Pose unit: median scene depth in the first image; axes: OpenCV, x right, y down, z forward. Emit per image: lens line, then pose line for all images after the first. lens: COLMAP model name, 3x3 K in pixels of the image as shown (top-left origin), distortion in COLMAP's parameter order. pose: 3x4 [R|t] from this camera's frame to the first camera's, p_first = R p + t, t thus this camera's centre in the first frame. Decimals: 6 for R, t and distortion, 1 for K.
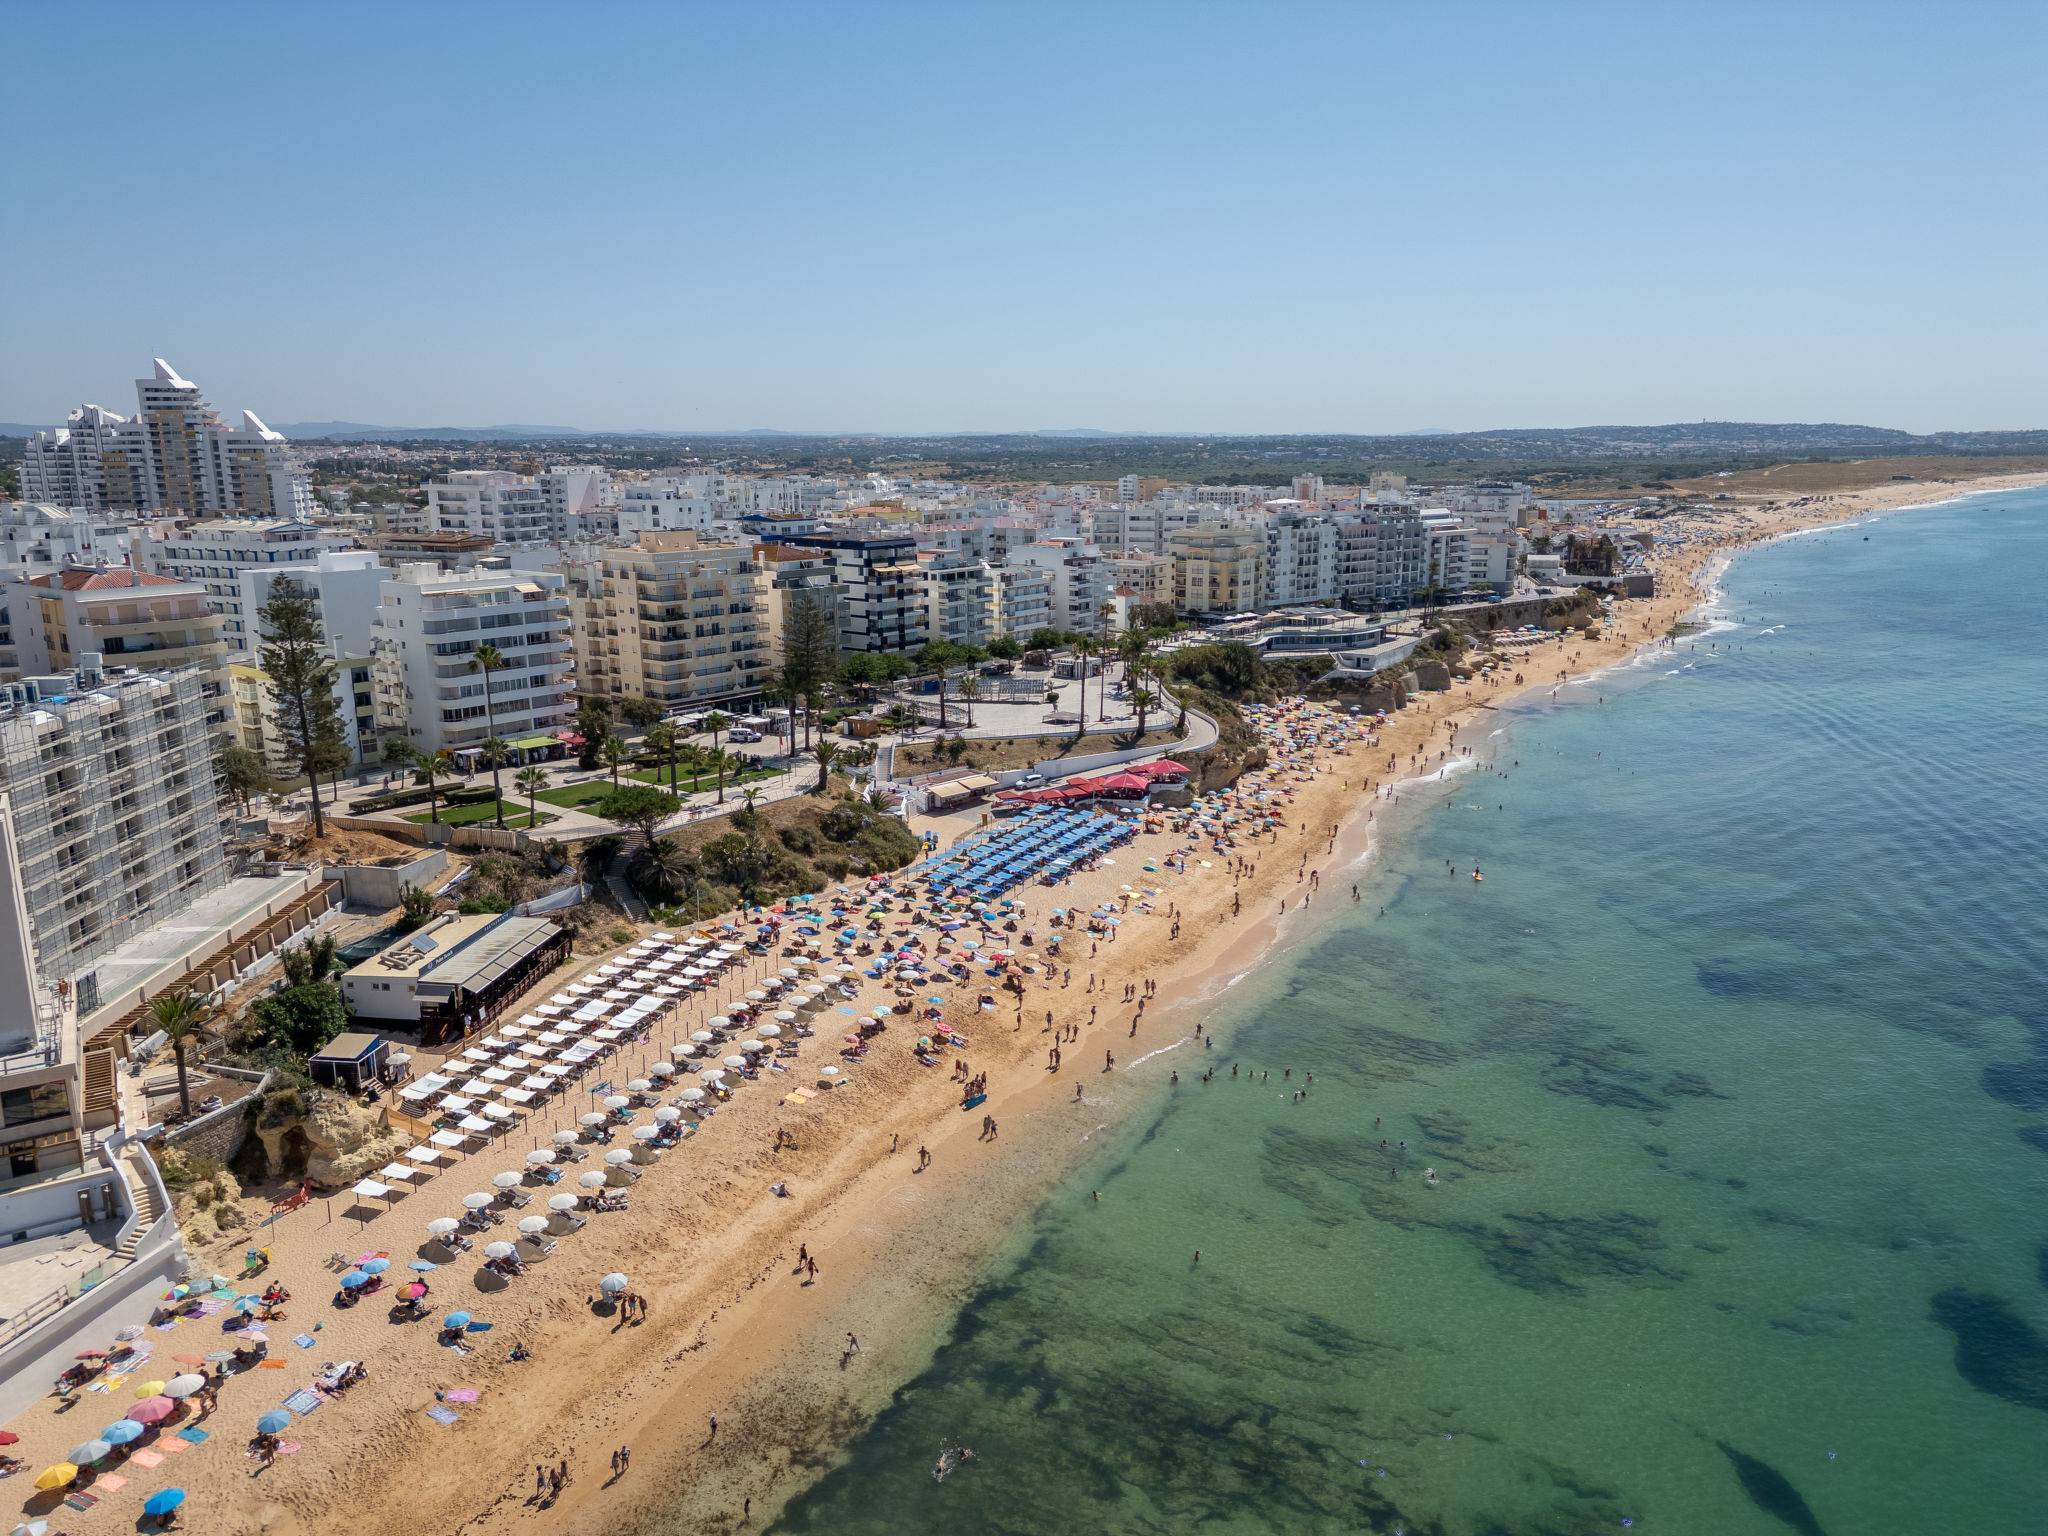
lens RADIAL K [[1437.1, 0, 1024.3], [0, 1437.1, 781.3], [0, 0, 1]] dist [0.089359, -0.087278]
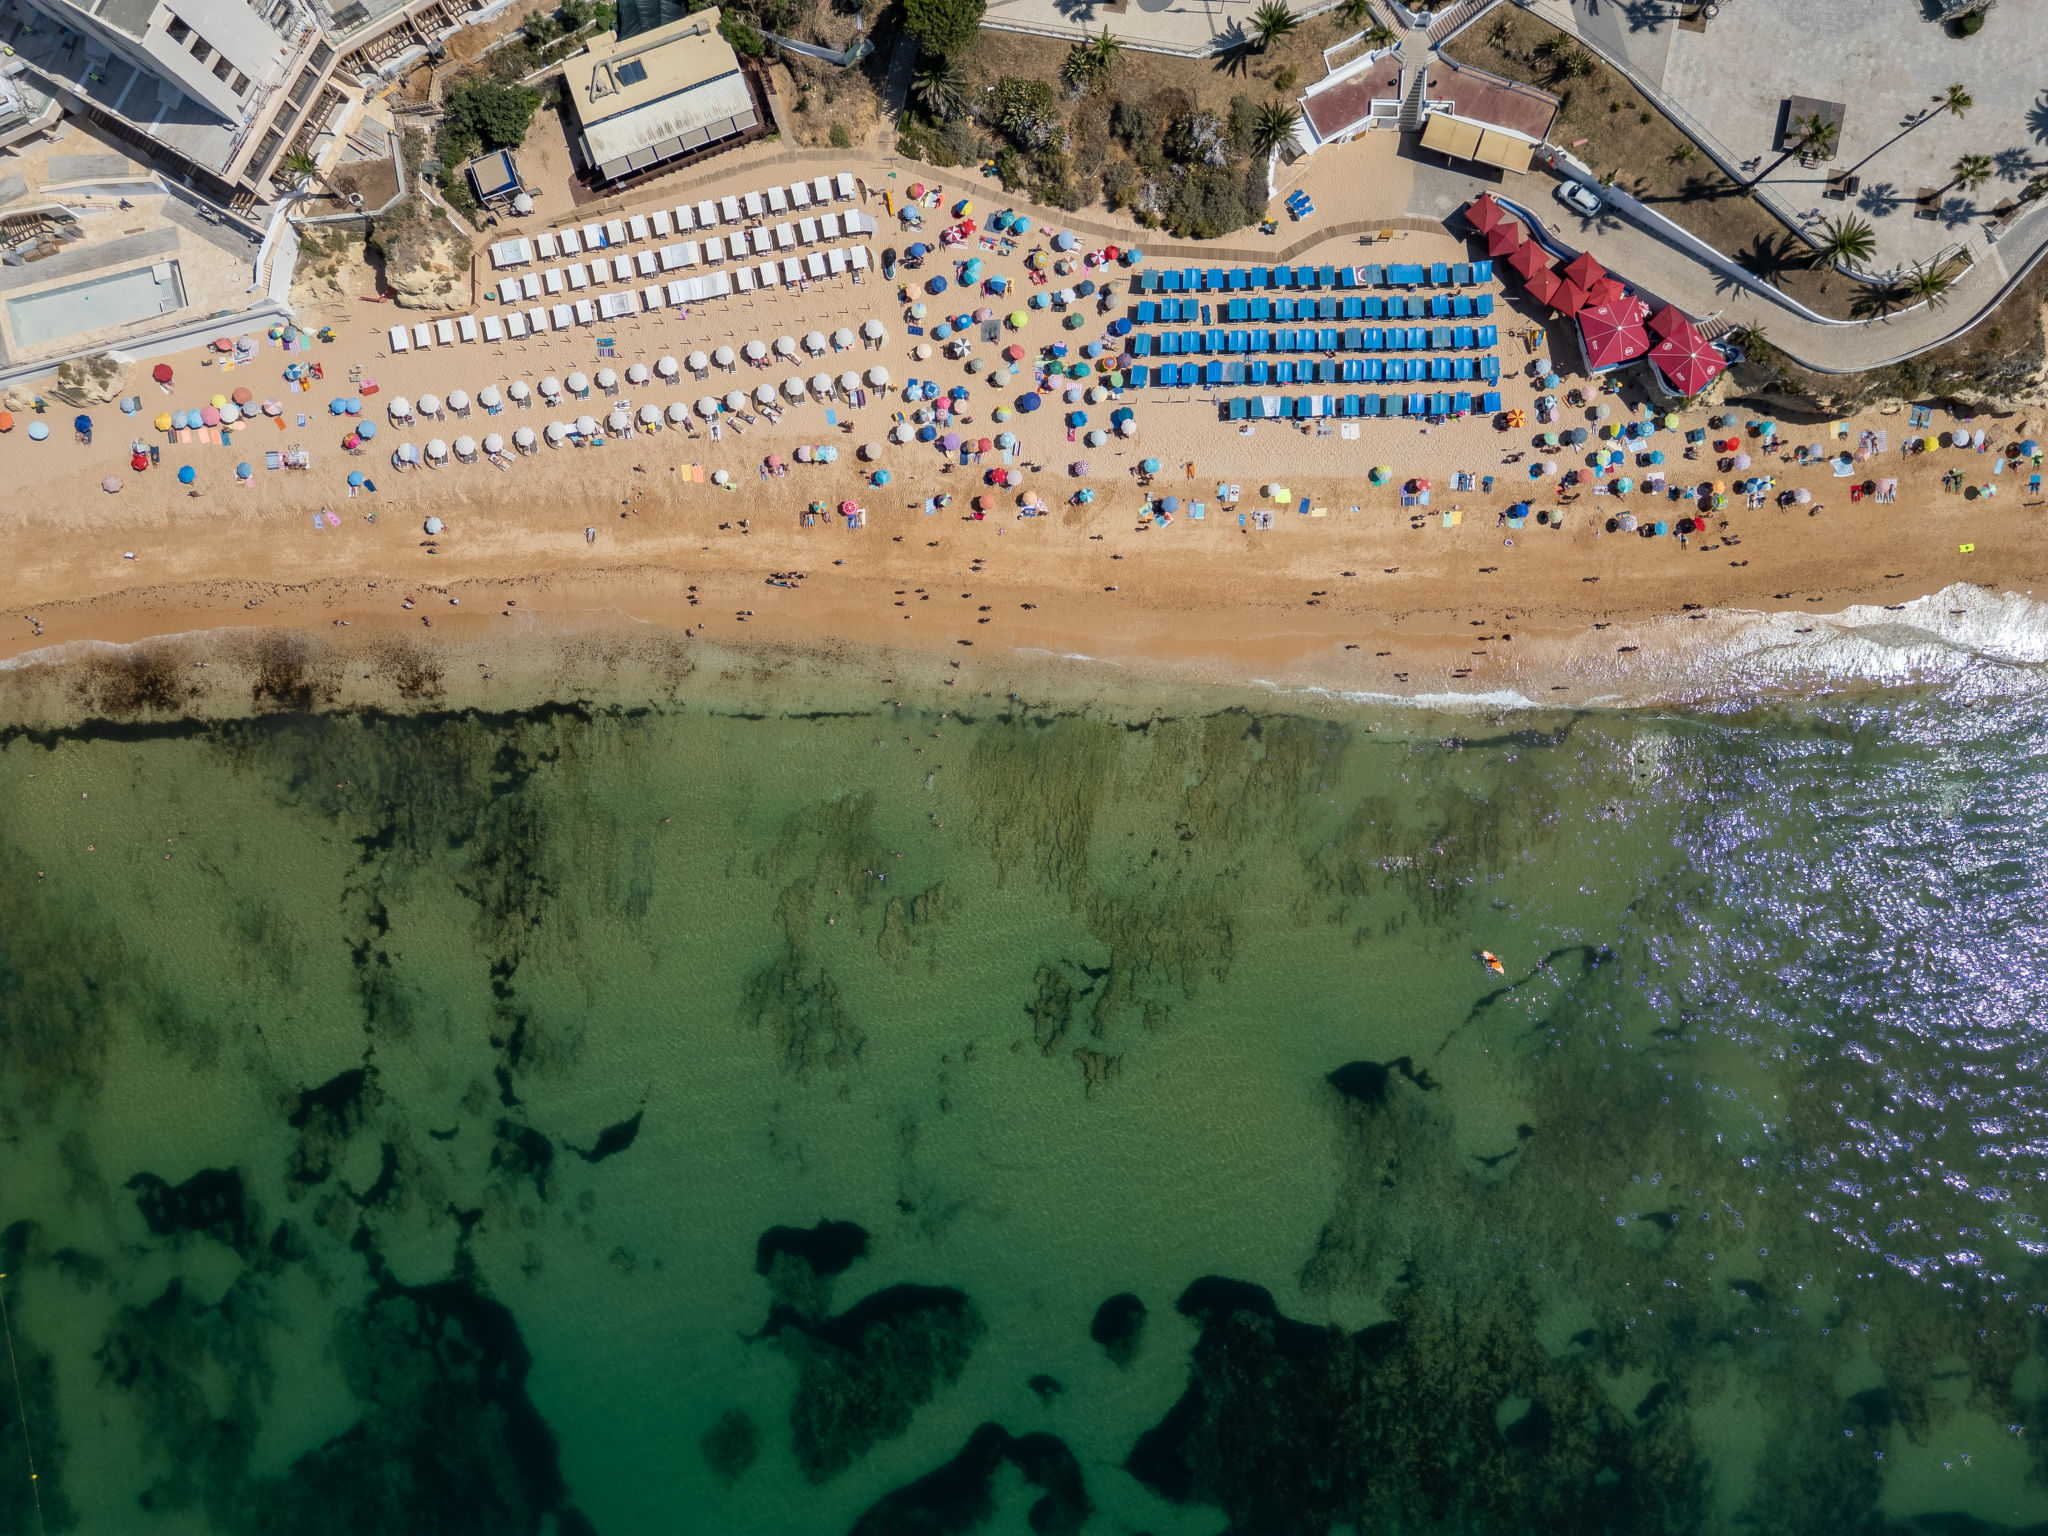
lens RADIAL K [[1437.1, 0, 1024.3], [0, 1437.1, 781.3], [0, 0, 1]] dist [0.089359, -0.087278]
pose [[0.465145, 0.884599, -0.033533, 0.287130], [-0.187967, 0.135712, 0.972754, -1.121866], [0.865048, -0.446169, 0.229401, 0.878296]]
